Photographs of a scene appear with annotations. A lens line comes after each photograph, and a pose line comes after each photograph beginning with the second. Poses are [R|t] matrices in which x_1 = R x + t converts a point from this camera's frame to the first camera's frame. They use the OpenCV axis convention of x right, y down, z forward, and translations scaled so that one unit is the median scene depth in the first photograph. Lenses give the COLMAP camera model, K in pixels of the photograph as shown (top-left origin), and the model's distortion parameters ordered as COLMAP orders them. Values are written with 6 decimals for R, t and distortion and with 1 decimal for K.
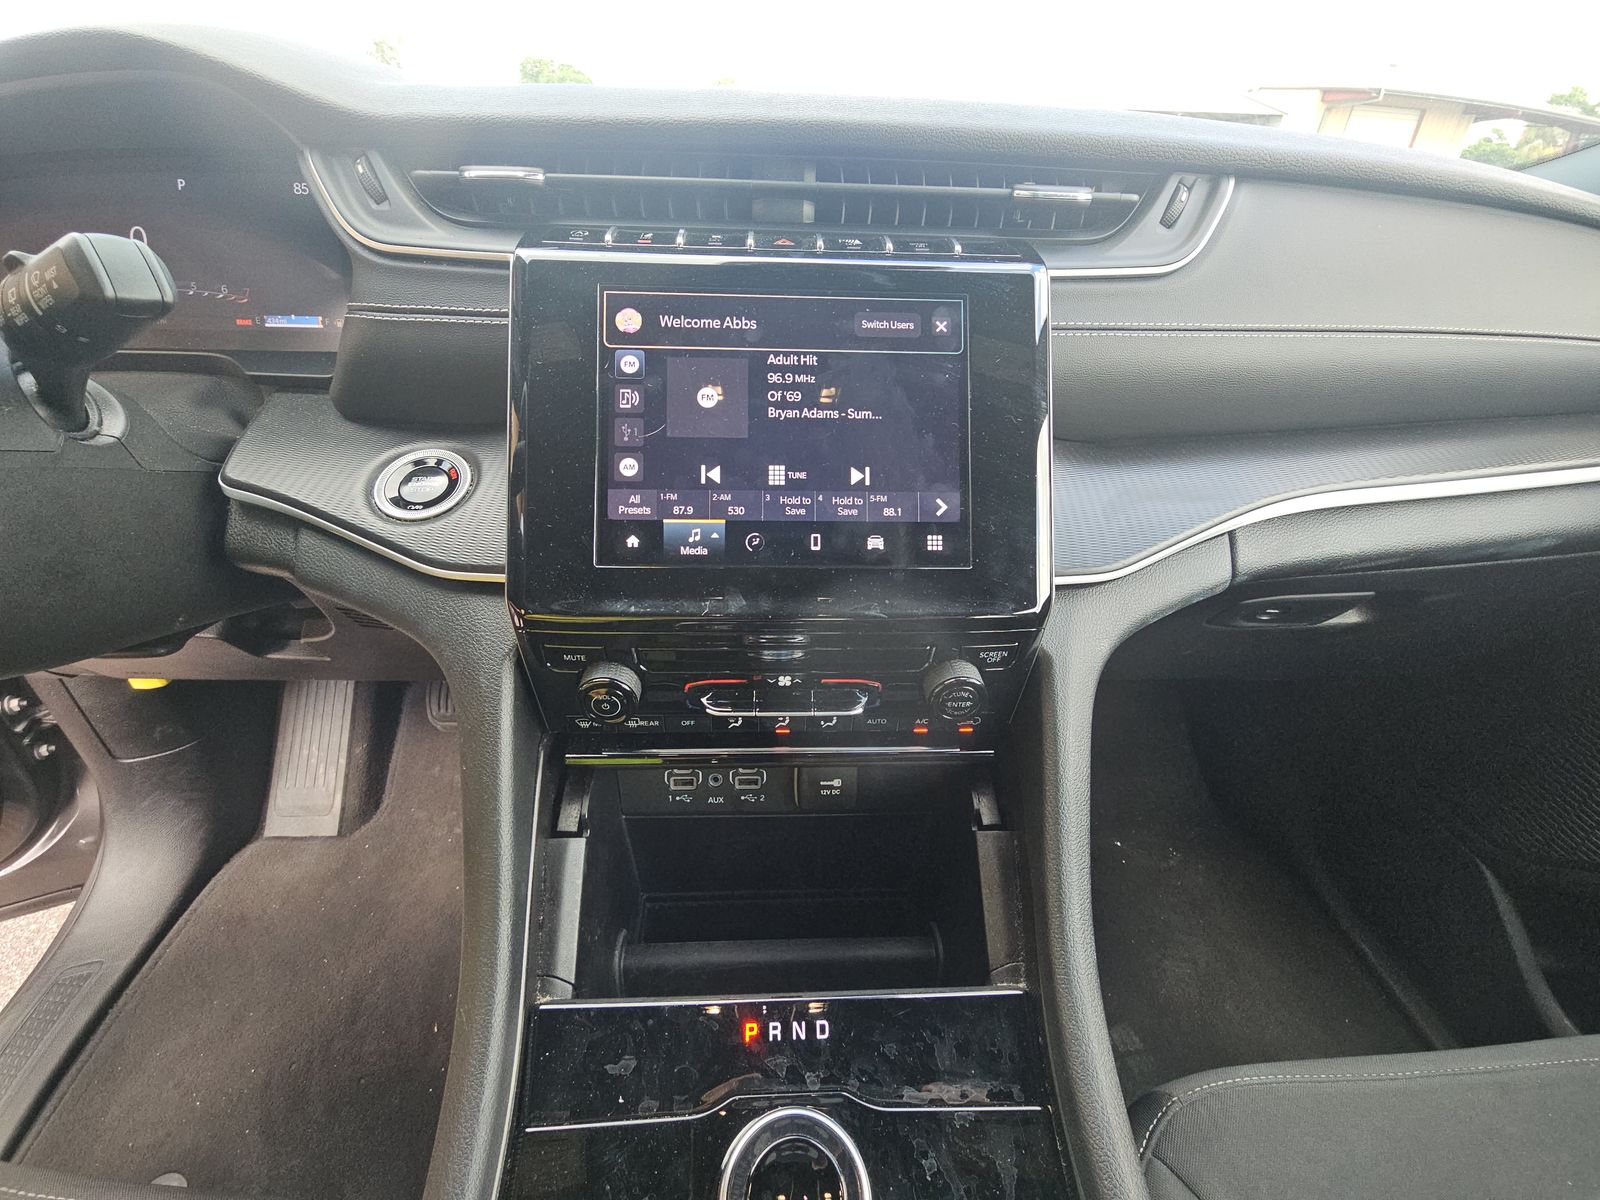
lens RADIAL K [[645.2, 0, 790.1], [0, 645.2, 601.5], [0, 0, 1]] dist [0.009669, -0.007019]
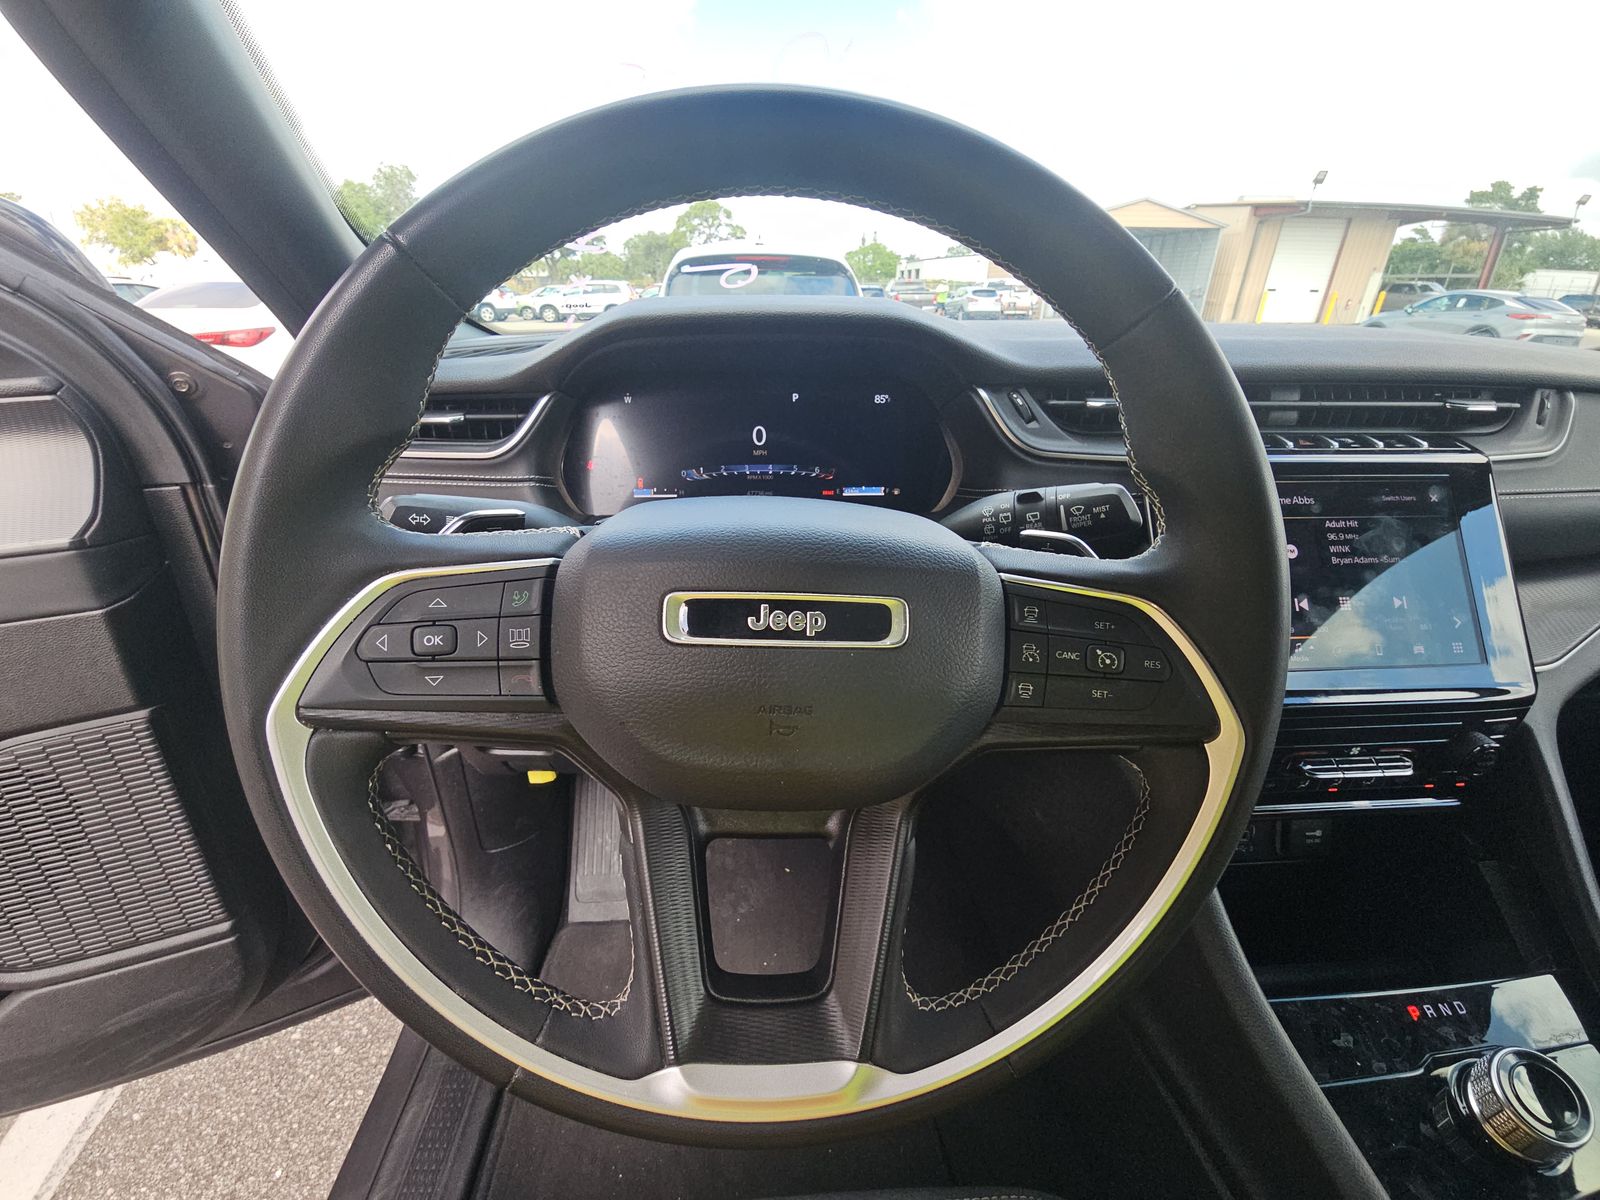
lens RADIAL K [[645.2, 0, 790.1], [0, 645.2, 601.5], [0, 0, 1]] dist [0.009669, -0.007019]
pose [[0.999393, -0.027678, 0.021178, -1.210818], [0.030131, 0.991578, -0.125954, -0.053170], [-0.017513, 0.126516, 0.991810, -0.379407]]
